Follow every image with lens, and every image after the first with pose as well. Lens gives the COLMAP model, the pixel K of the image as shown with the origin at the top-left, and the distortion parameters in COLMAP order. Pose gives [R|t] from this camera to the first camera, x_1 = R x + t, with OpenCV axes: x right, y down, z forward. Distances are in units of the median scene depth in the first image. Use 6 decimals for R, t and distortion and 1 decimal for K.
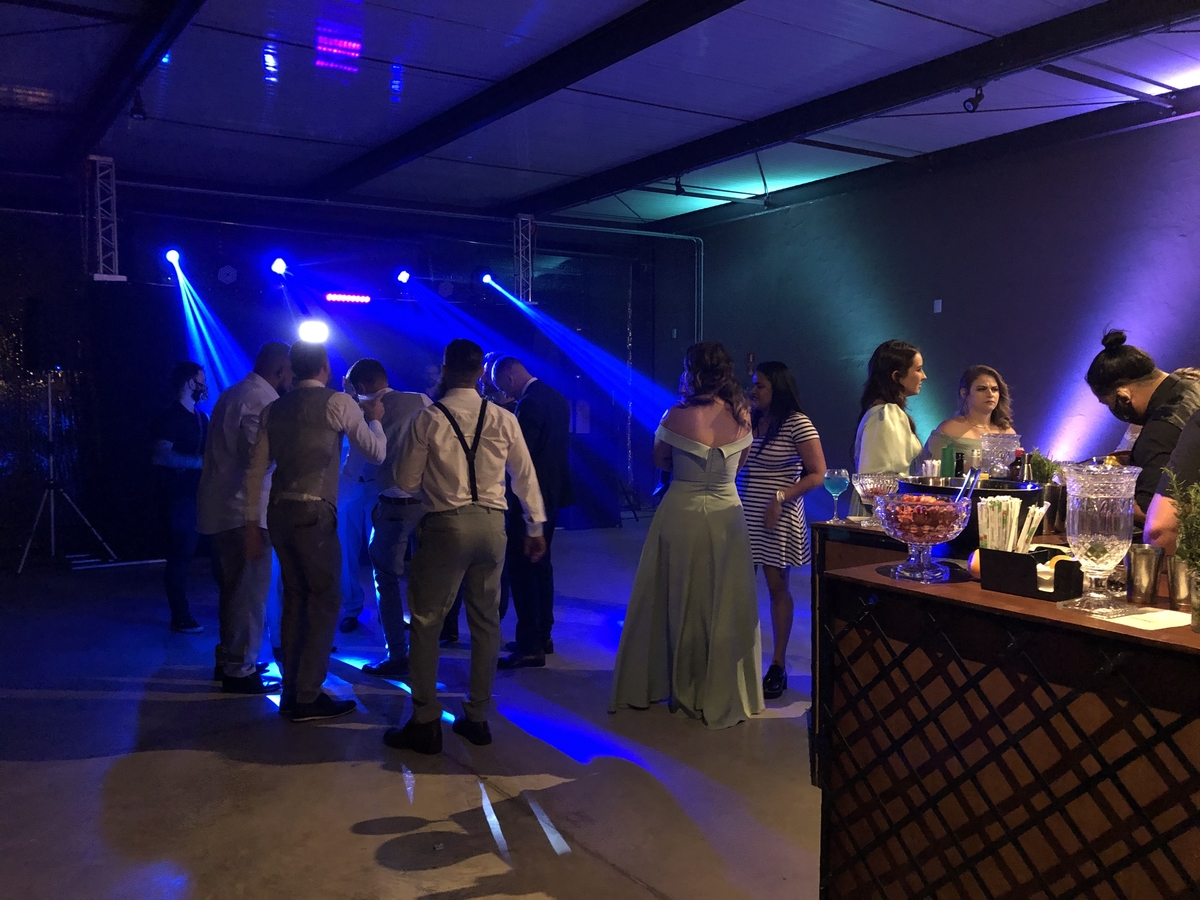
lens RADIAL K [[985.8, 0, 600.0], [0, 985.8, 450.0], [0, 0, 1]] dist [0.048029, -0.003531]
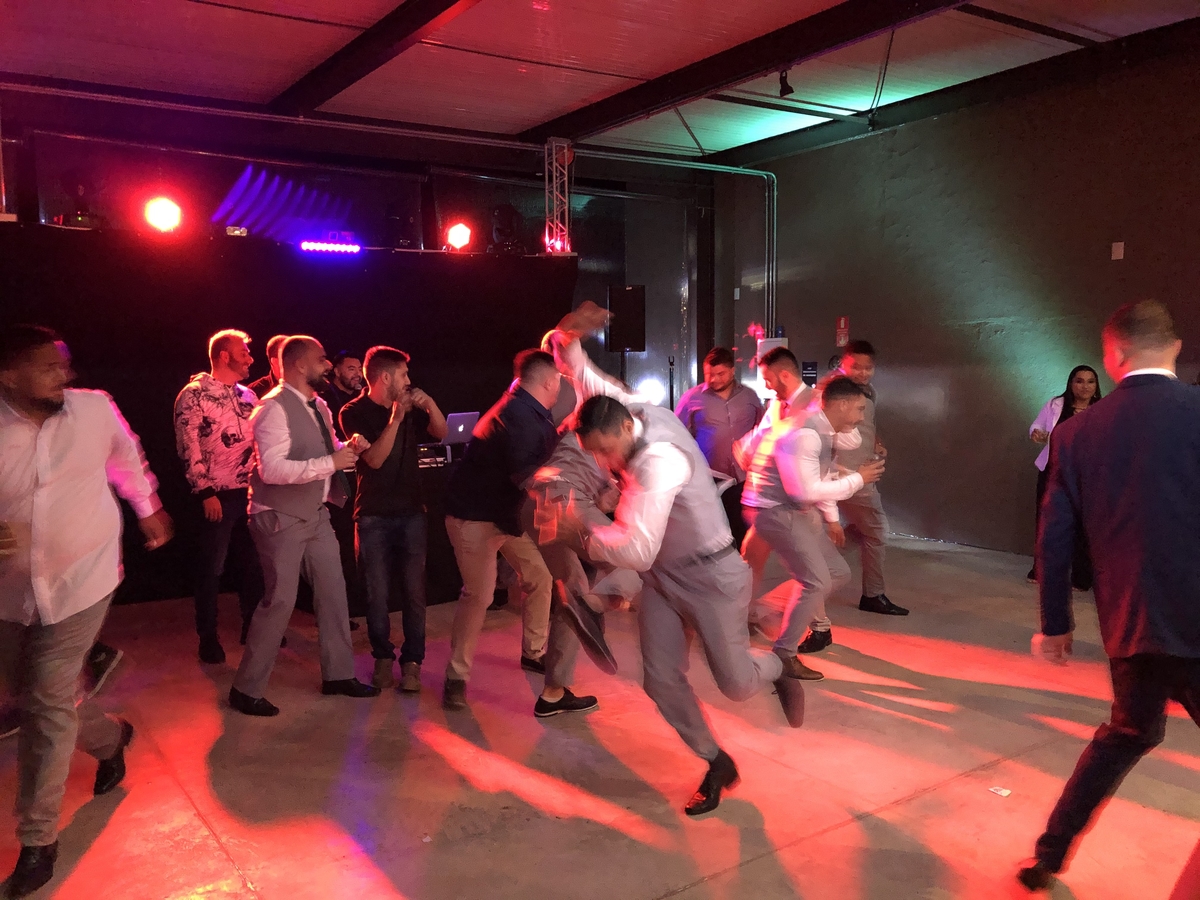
lens RADIAL K [[1002.6, 0, 600.0], [0, 1002.6, 450.0], [0, 0, 1]] dist [0.012544, -0.002345]
pose [[0.999934, -0.010060, 0.005508, -0.051715], [0.009908, 0.999587, 0.026990, -0.017628], [-0.005777, -0.026933, 0.999621, 0.216573]]
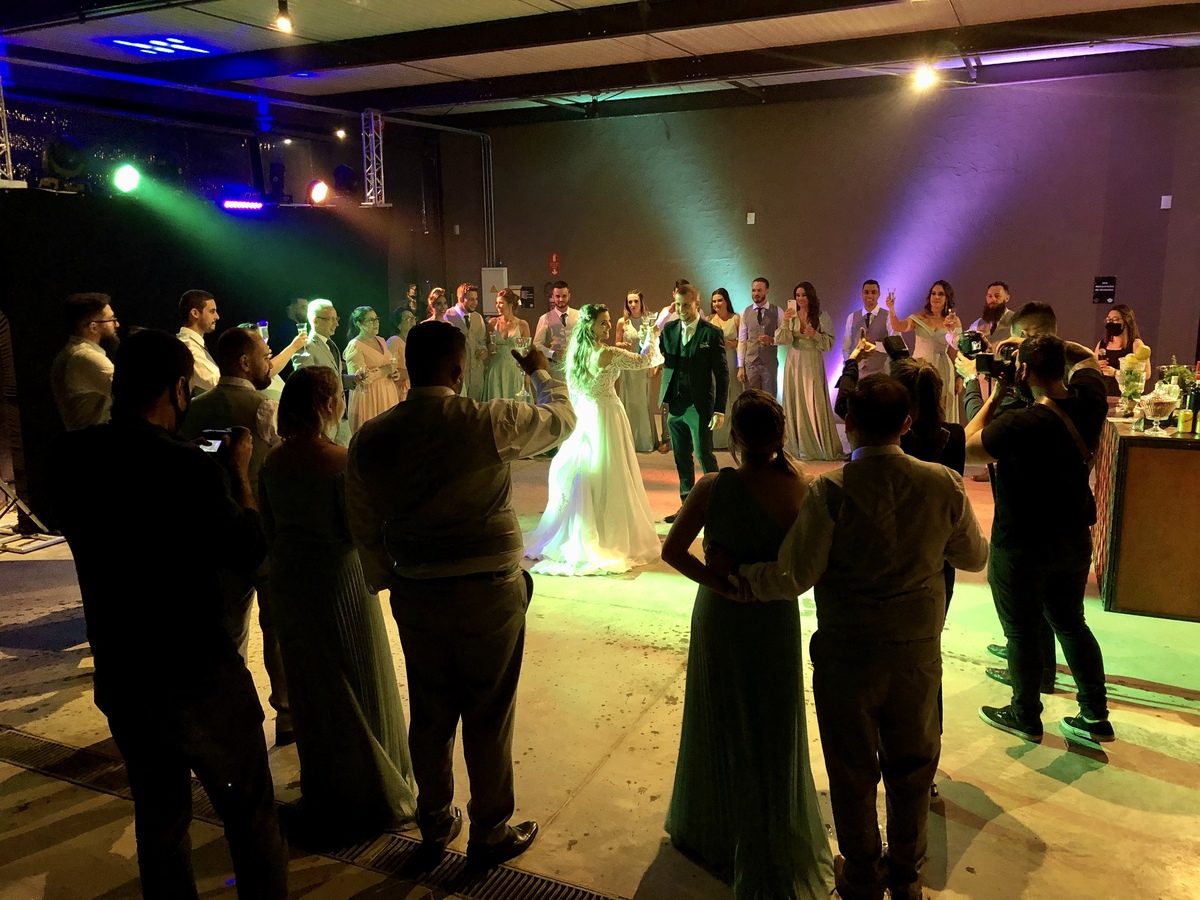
lens RADIAL K [[1002.6, 0, 600.0], [0, 1002.6, 450.0], [0, 0, 1]] dist [0.012544, -0.002345]
pose [[0.860747, -0.107103, 0.497638, -0.399954], [0.039819, 0.988786, 0.143936, -0.046912], [-0.507473, -0.104077, 0.855359, 0.039350]]
